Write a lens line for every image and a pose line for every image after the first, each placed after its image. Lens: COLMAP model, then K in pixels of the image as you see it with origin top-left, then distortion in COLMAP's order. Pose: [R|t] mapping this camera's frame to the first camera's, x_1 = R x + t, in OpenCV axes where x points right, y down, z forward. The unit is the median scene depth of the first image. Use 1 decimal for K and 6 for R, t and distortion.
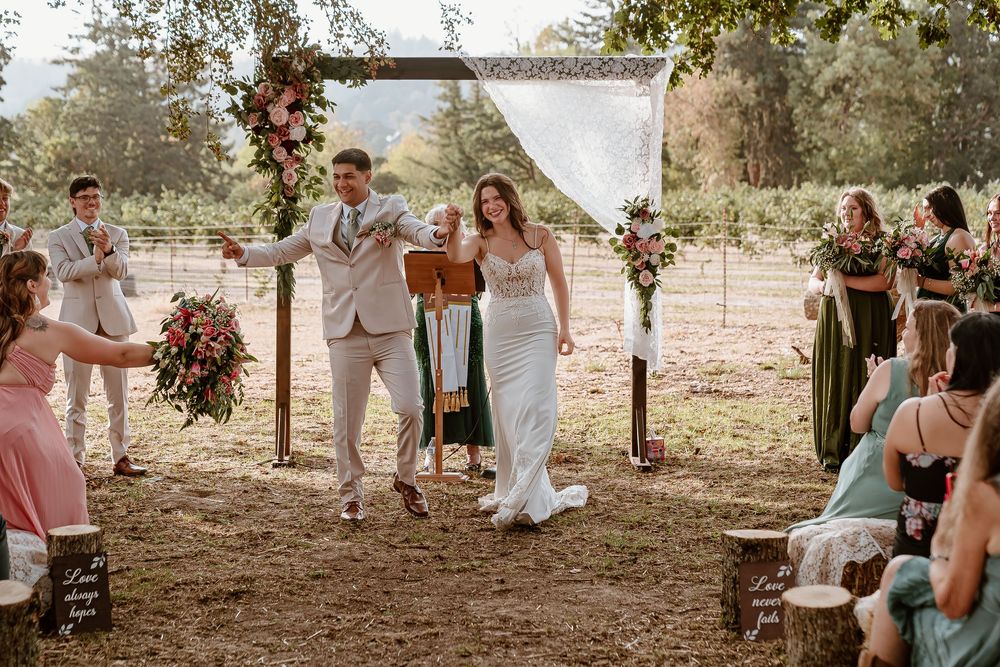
lens RADIAL K [[2041.7, 0, 500.0], [0, 2041.7, 333.5], [0, 0, 1]] dist [0.034143, 0.114576]
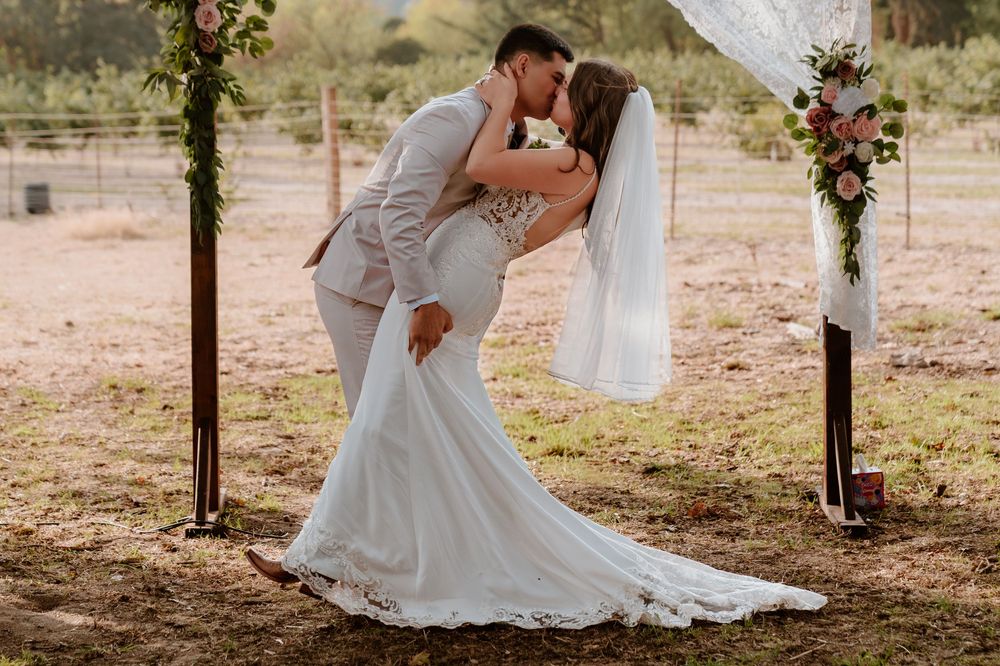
lens RADIAL K [[2694.4, 0, 448.8], [0, 2694.4, 271.2], [0, 0, 1]] dist [0.014985, 0.397817]
pose [[0.999006, -0.016946, -0.041231, -0.004422], [0.017275, 0.999822, 0.007646, -0.006610], [0.041094, -0.008351, 0.999120, 0.153311]]
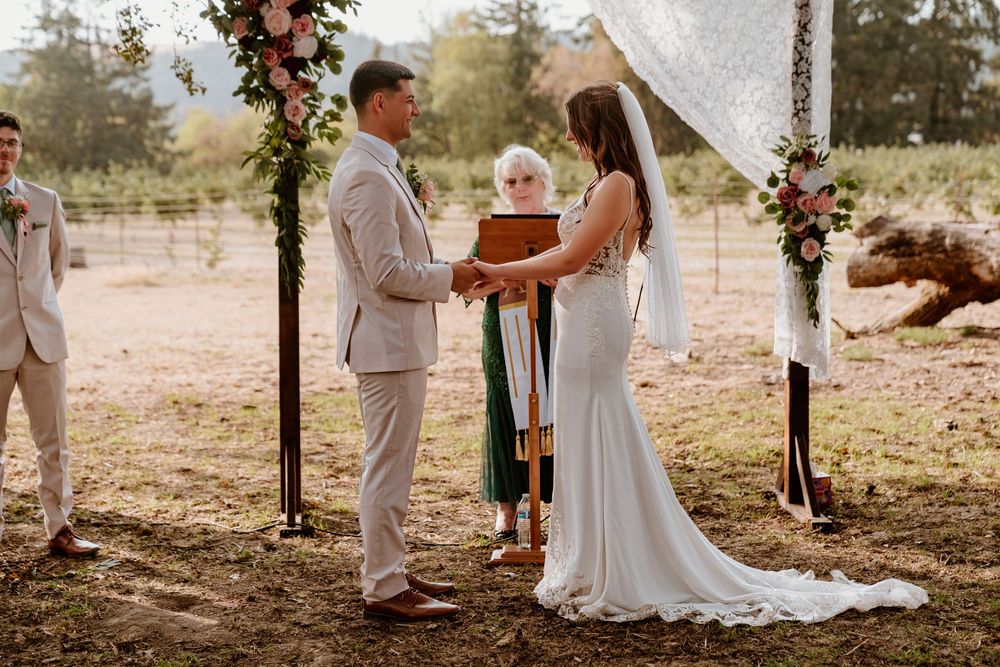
lens RADIAL K [[1809.9, 0, 478.1], [0, 1809.9, 332.0], [0, 0, 1]] dist [0.012306, 0.025560]
pose [[0.999221, -0.018966, 0.034611, -0.037367], [0.018167, 0.999565, 0.023242, -0.008997], [-0.035037, -0.022595, 0.999131, 0.227040]]
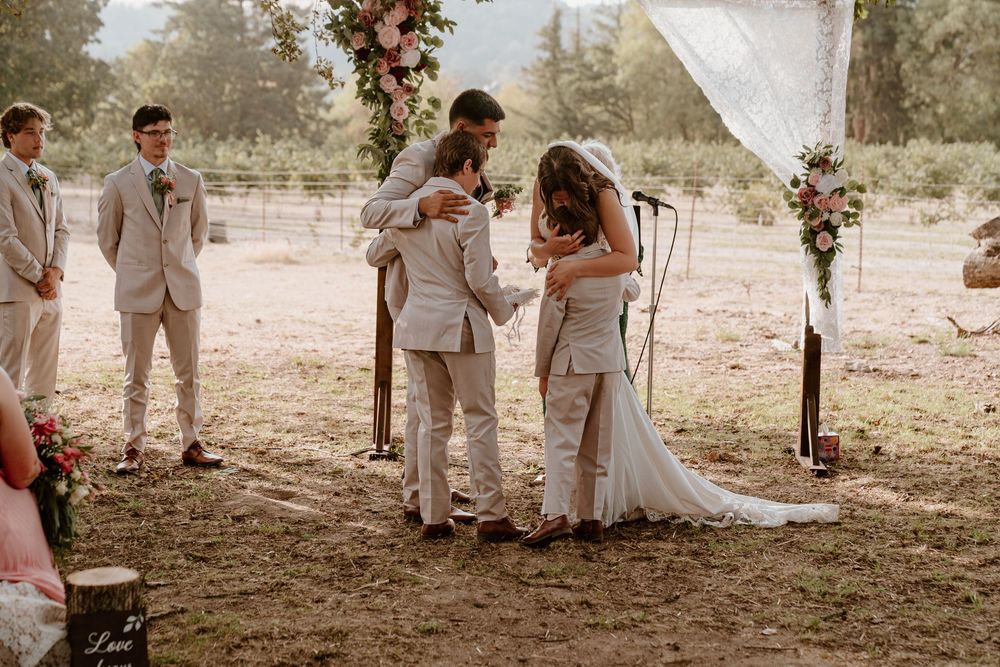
lens RADIAL K [[2041.7, 0, 500.0], [0, 2041.7, 333.5], [0, 0, 1]] dist [0.034143, 0.114576]
pose [[0.998740, 0.022805, -0.044694, -0.012716], [-0.021742, 0.999472, 0.024128, -0.004031], [0.045221, -0.023126, 0.998709, 0.098887]]
